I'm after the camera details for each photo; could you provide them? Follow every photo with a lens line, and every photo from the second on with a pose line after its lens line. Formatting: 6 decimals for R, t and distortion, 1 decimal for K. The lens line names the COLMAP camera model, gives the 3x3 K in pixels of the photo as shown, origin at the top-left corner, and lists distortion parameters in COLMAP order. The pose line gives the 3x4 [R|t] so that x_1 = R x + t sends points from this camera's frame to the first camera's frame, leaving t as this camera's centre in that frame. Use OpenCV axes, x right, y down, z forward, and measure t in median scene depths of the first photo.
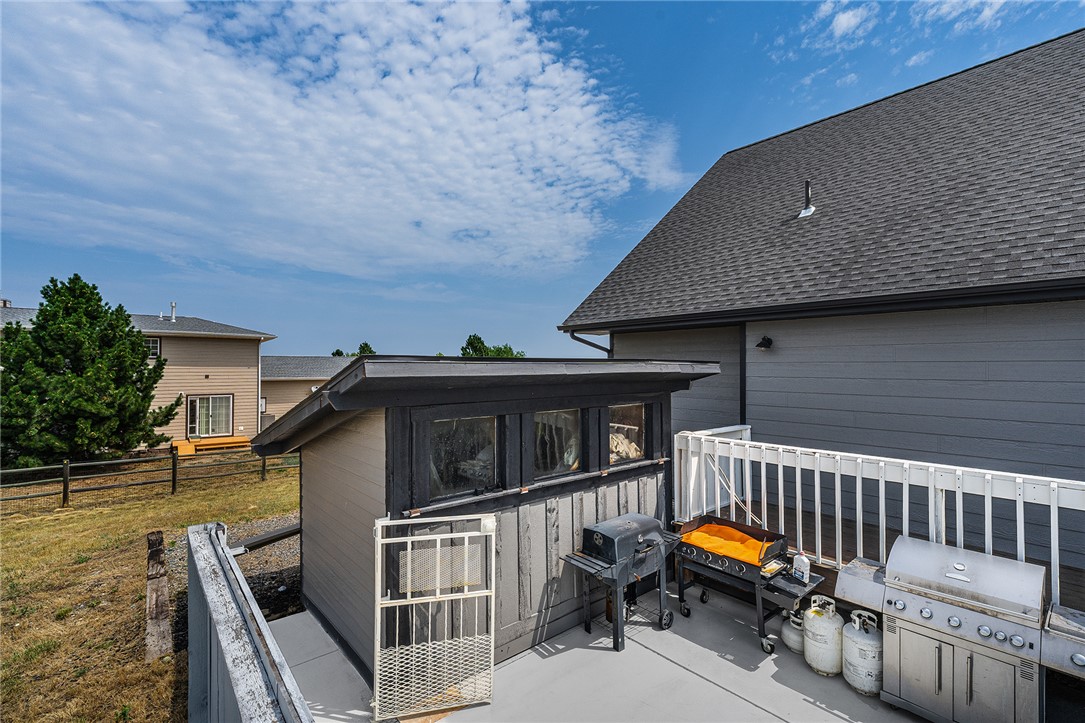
lens RADIAL K [[498.7, 0, 550.0], [0, 498.7, 363.8], [0, 0, 1]] dist [-0.007612, 0.000194]
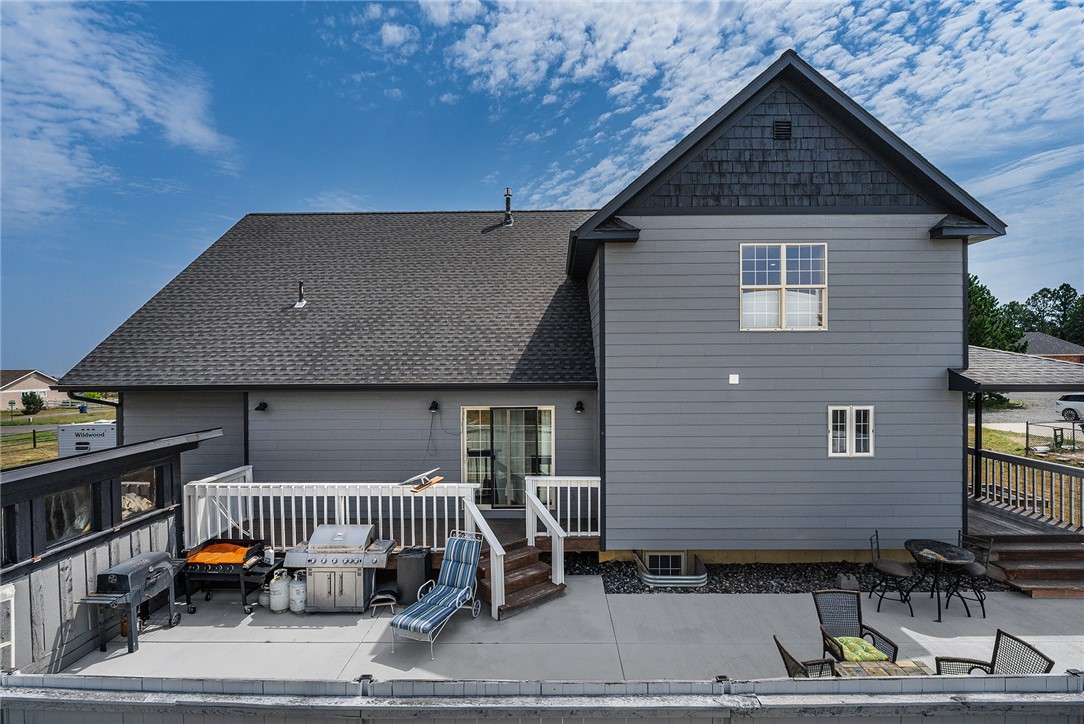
lens RADIAL K [[498.2, 0, 549.5], [0, 498.2, 364.3], [0, 0, 1]] dist [-0.007612, 0.000194]
pose [[0.667901, -0.010280, 0.744179, -0.101881], [0.007055, 0.999947, 0.007482, -0.228958], [-0.744216, 0.000253, 0.667939, -0.765483]]
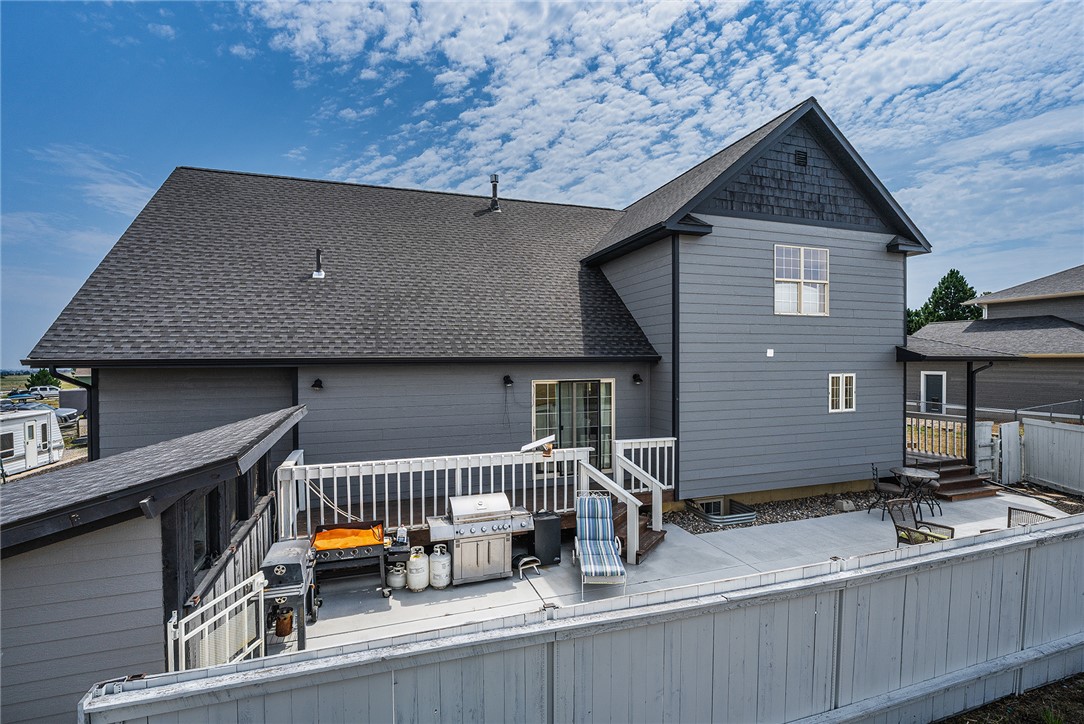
lens RADIAL K [[491.8, 0, 542.0], [0, 491.8, 362.0], [0, 0, 1]] dist [-0.006652, -0.000159]
pose [[0.385717, -0.009396, 0.922569, -0.701631], [0.003215, 0.999956, 0.008840, -0.146018], [-0.922611, -0.000444, 0.385730, -0.029559]]
